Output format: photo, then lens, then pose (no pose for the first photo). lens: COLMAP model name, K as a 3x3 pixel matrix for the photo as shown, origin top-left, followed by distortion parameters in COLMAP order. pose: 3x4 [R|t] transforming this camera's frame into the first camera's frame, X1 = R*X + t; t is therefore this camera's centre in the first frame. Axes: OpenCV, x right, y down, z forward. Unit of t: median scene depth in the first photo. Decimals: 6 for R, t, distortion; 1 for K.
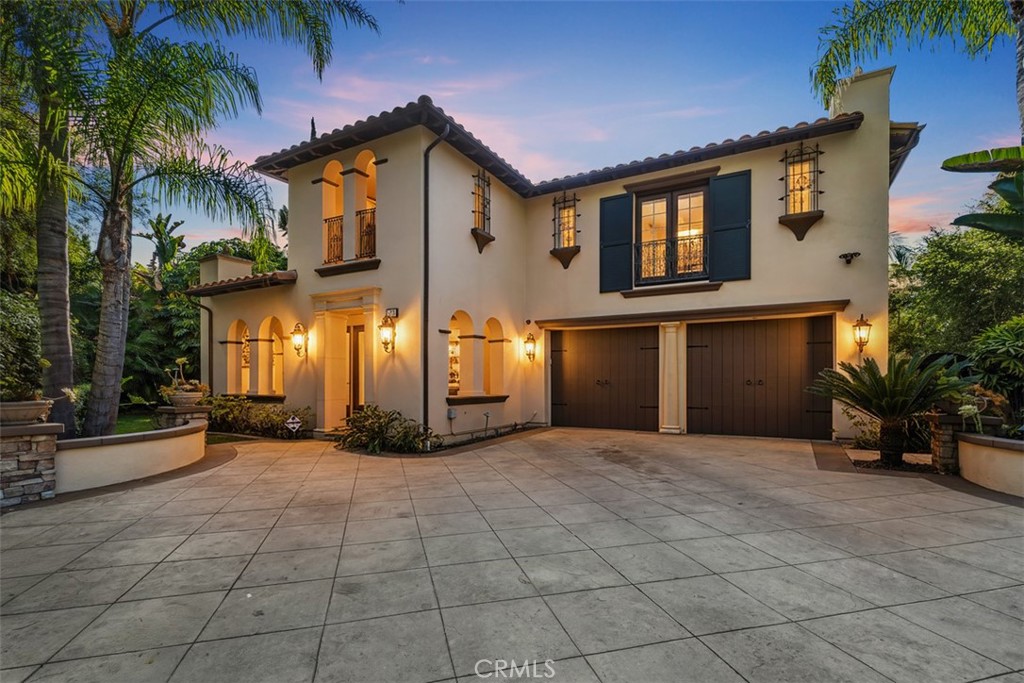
lens RADIAL K [[465.5, 0, 512.8], [0, 465.5, 378.4], [0, 0, 1]] dist [-0.002993, 0.000099]
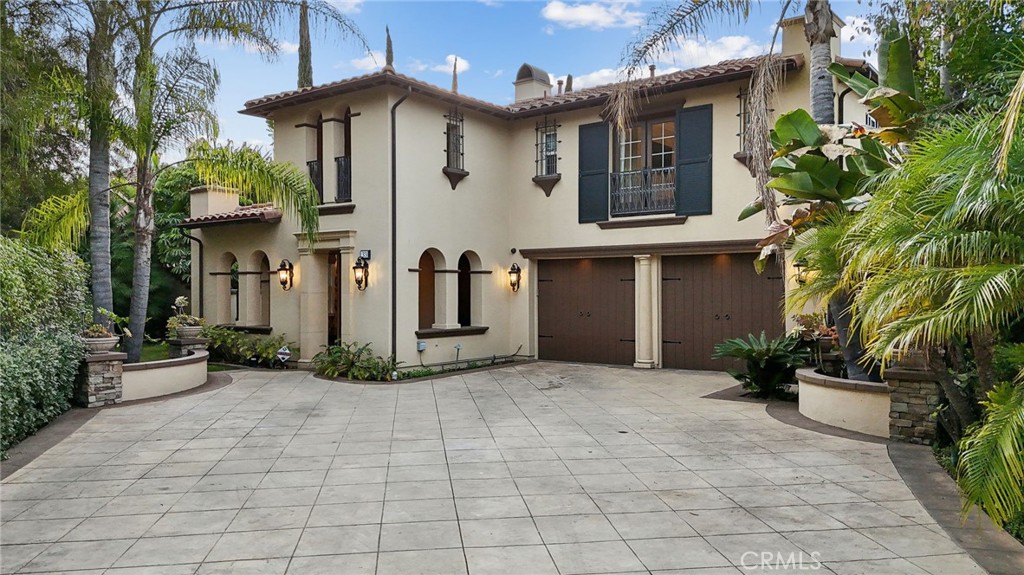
lens RADIAL K [[732.2, 0, 511.8], [0, 732.2, 288.3], [0, 0, 1]] dist [0.052423, -0.019629]
pose [[0.990230, -0.003855, -0.139393, 0.282985], [0.003838, 0.999993, -0.000389, -0.050665], [0.139393, -0.000150, 0.990237, -0.581364]]
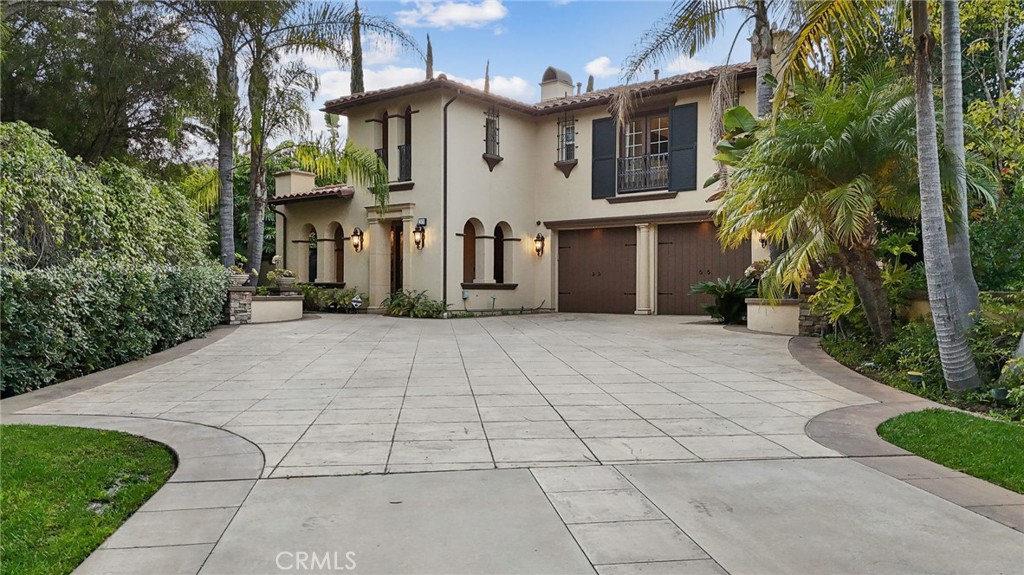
lens RADIAL K [[732.2, 0, 509.4], [0, 732.2, 289.7], [0, 0, 1]] dist [0.052423, -0.019629]
pose [[0.984429, 0.003763, -0.175740, 0.337045], [-0.003303, 0.999990, 0.002906, 0.049657], [0.175749, -0.002280, 0.984432, -0.978902]]
